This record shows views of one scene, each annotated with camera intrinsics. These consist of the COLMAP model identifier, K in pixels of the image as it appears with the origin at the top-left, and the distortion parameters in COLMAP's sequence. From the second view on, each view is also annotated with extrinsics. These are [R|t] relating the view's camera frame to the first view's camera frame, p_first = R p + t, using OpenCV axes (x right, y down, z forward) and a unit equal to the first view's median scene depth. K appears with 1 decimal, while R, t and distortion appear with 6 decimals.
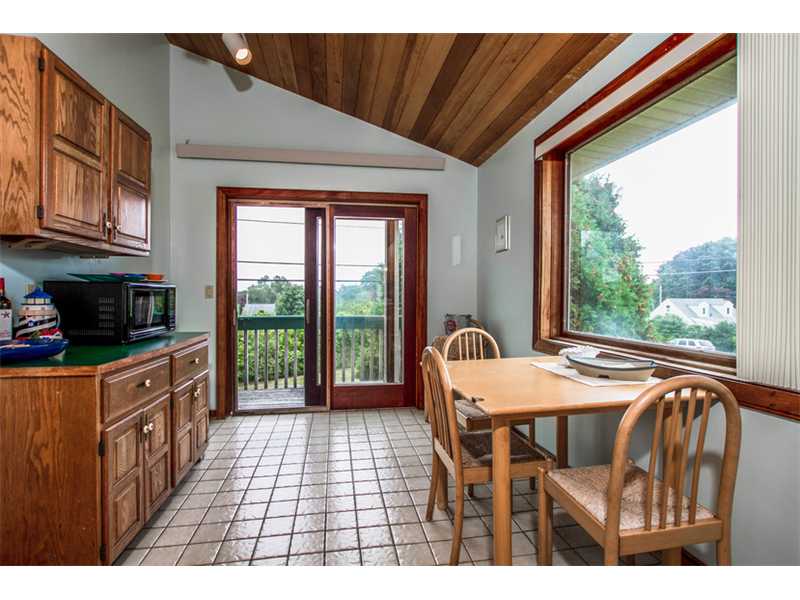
lens RADIAL K [[438.6, 0, 400.9], [0, 438.6, 297.6], [0, 0, 1]] dist [-0.006008, -0.001086]
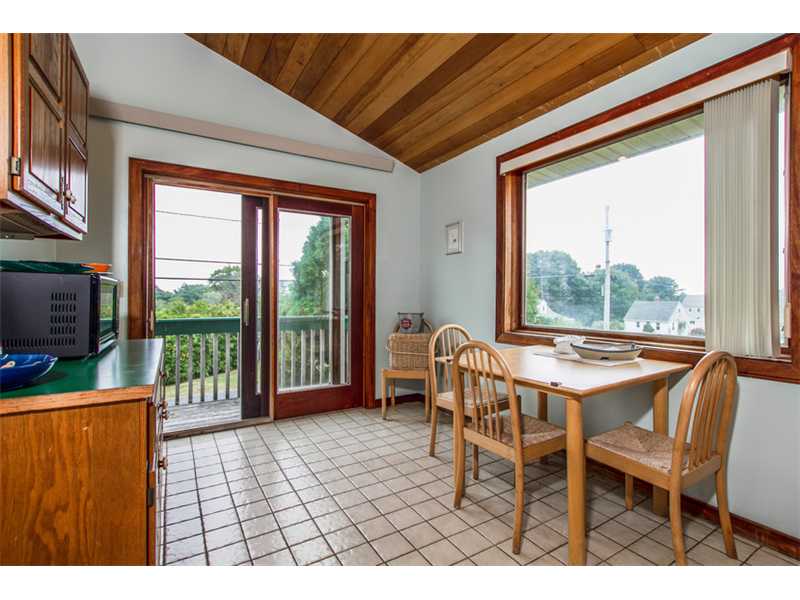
lens RADIAL K [[429.5, 0, 418.7], [0, 429.5, 295.0], [0, 0, 1]] dist [0.002096, 0.000429]
pose [[0.903000, 0.001443, 0.429639, -0.278587], [0.002302, 0.999964, -0.008198, 0.005027], [-0.429635, 0.008392, 0.902963, 0.067310]]
